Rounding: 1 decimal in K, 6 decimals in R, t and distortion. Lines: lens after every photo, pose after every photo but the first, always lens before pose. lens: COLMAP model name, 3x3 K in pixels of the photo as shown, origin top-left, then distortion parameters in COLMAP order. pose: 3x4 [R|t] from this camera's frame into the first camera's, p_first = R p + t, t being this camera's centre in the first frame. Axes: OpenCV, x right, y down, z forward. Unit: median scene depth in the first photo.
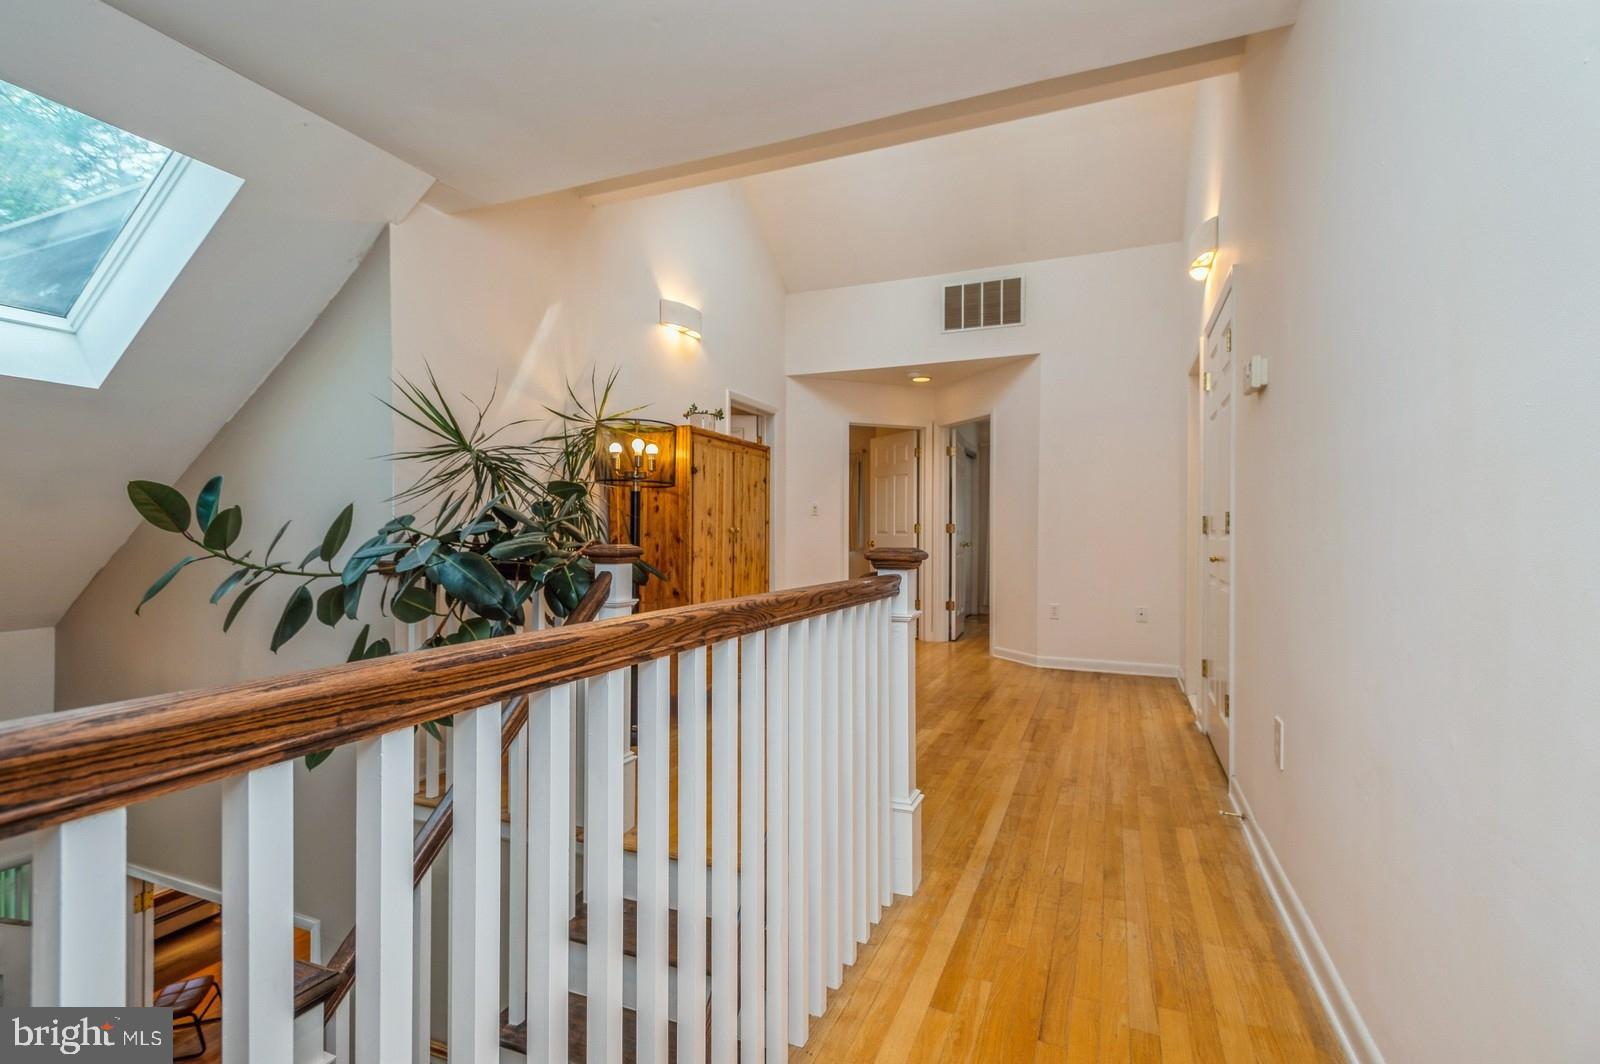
lens RADIAL K [[742.5, 0, 801.5], [0, 742.5, 532.8], [0, 0, 1]] dist [0.017354, -0.006775]
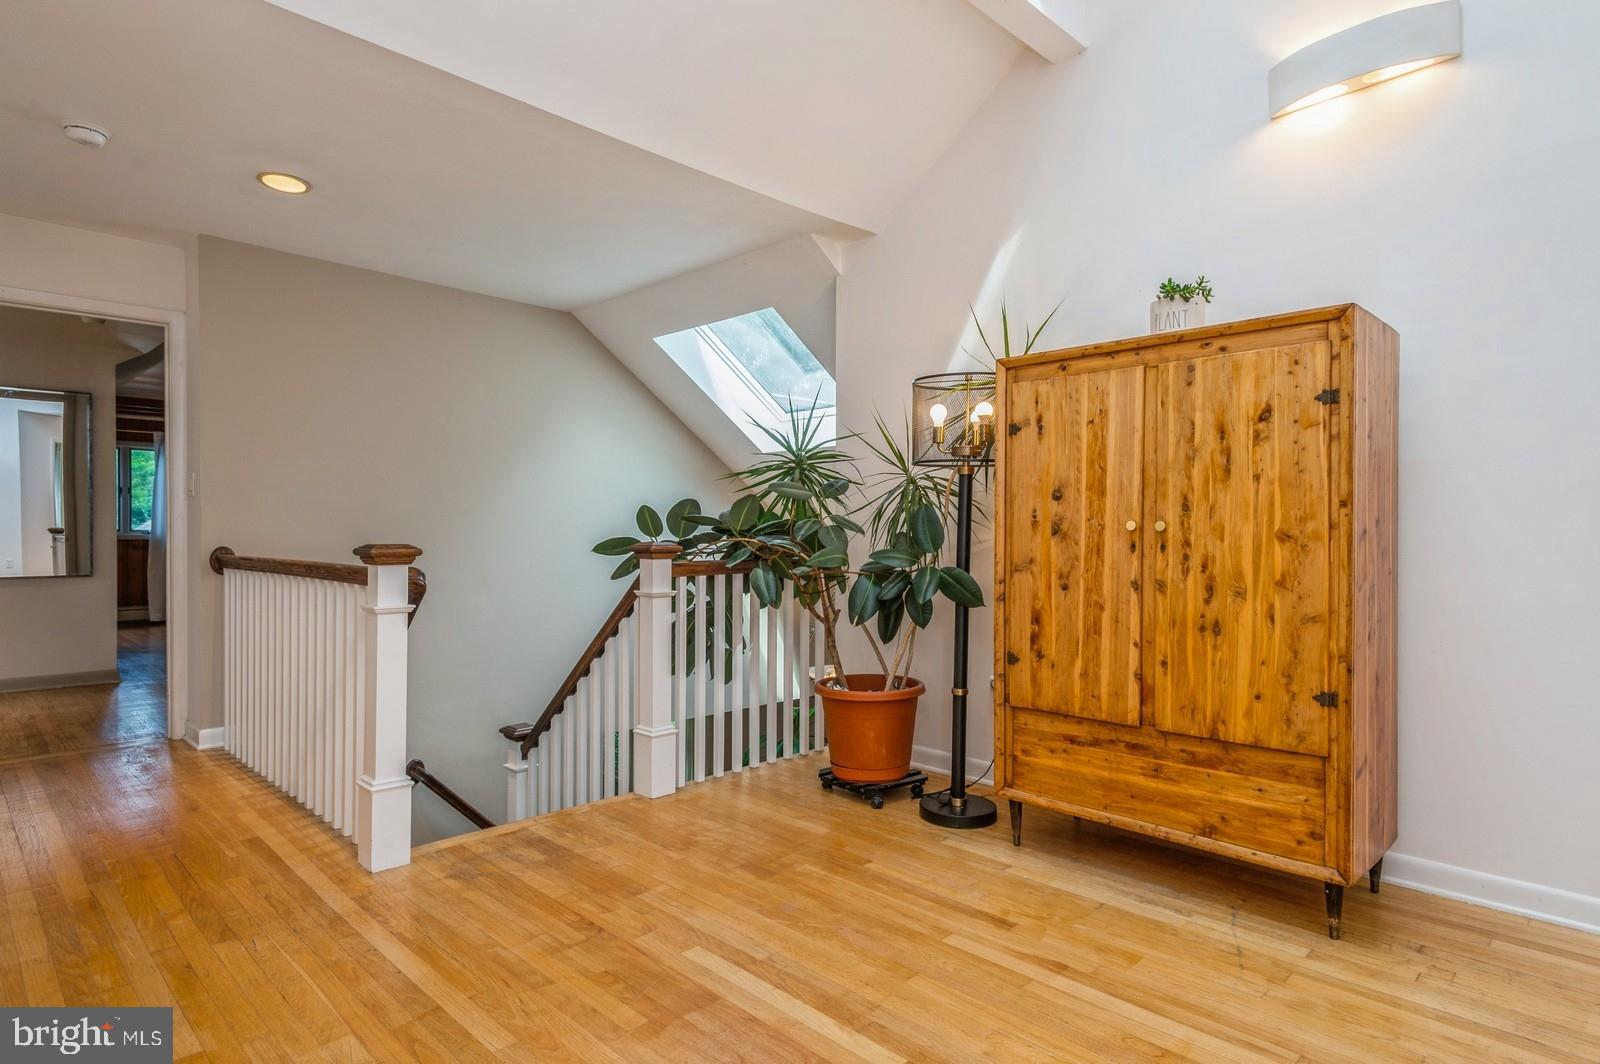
lens RADIAL K [[877.9, 0, 803.2], [0, 877.9, 532.8], [0, 0, 1]] dist [0.019729, -0.000263]
pose [[-0.379634, 0.005614, -0.925120, 0.828717], [0.002561, 0.999984, 0.005017, -0.003552], [0.925133, -0.000465, -0.379643, 1.577204]]
